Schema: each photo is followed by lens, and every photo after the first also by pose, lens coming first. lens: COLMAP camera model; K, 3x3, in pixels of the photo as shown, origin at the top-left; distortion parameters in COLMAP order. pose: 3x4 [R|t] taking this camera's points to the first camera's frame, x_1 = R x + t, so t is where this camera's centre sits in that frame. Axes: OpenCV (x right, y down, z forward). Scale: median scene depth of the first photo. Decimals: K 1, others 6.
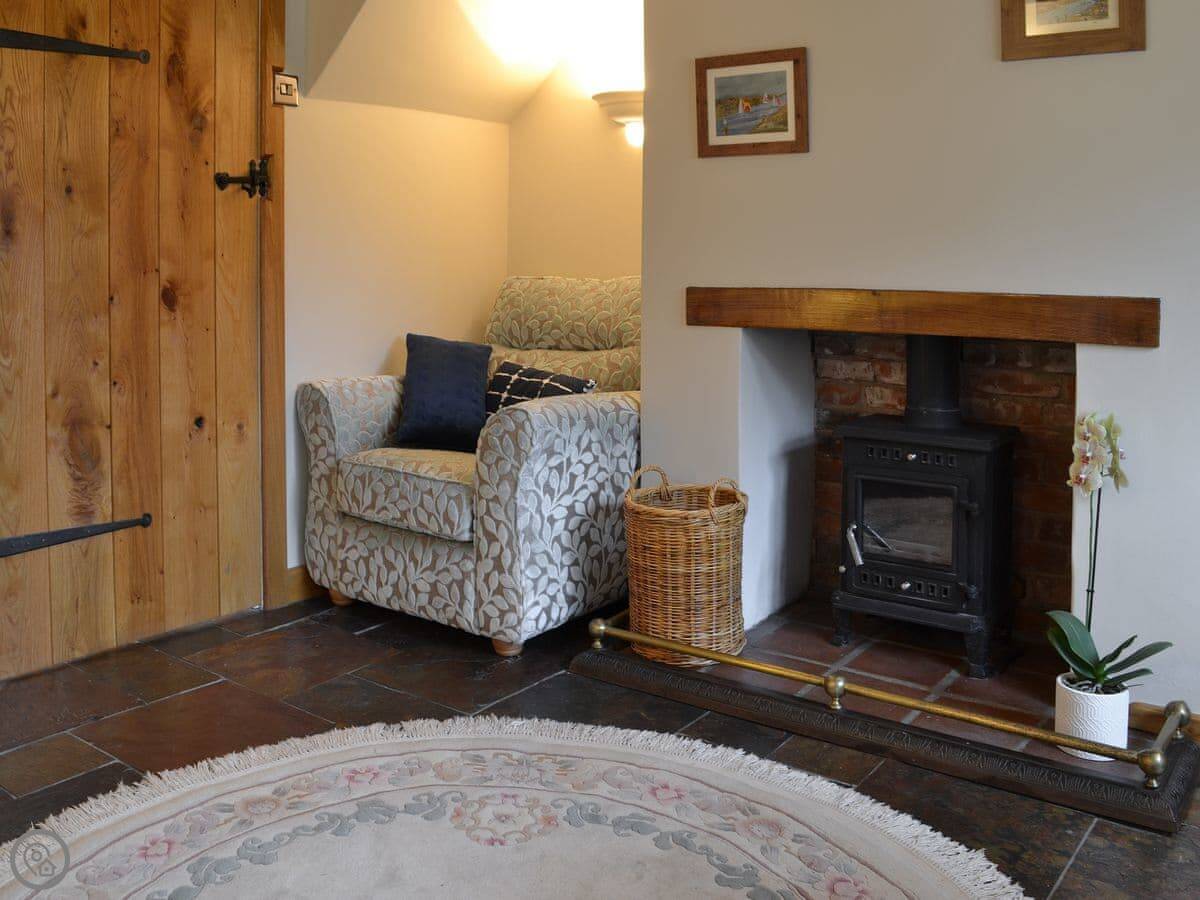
lens RADIAL K [[1208.9, 0, 600.0], [0, 1208.9, 450.0], [0, 0, 1]] dist [0.130337, 0.002831]
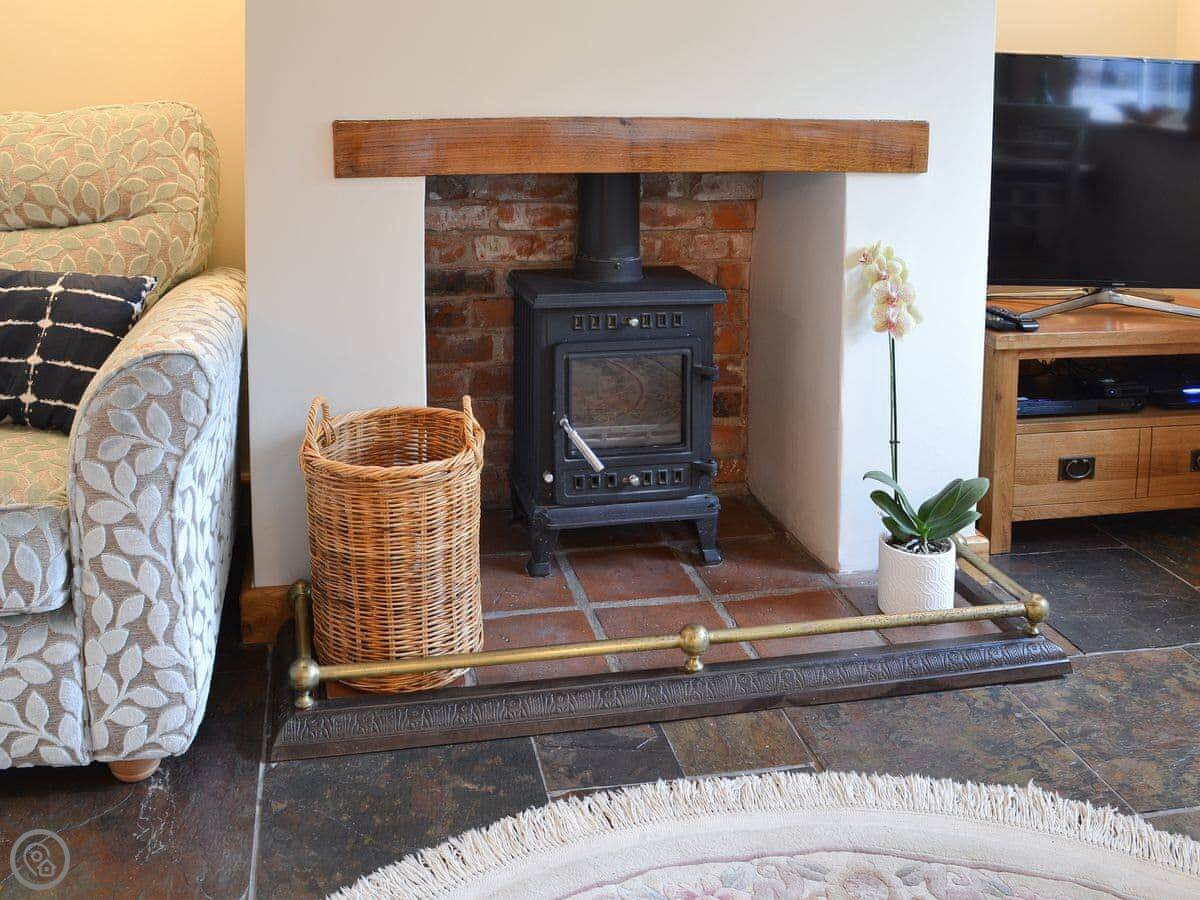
lens RADIAL K [[1208.1, 0, 599.7], [0, 1208.1, 240.3], [0, 0, 1]] dist [-0.000293, -0.020085]
pose [[0.681915, -0.117701, 0.721899, -0.318598], [0.120497, 0.991560, 0.047845, -0.085785], [-0.721438, 0.054360, 0.690342, 0.451106]]
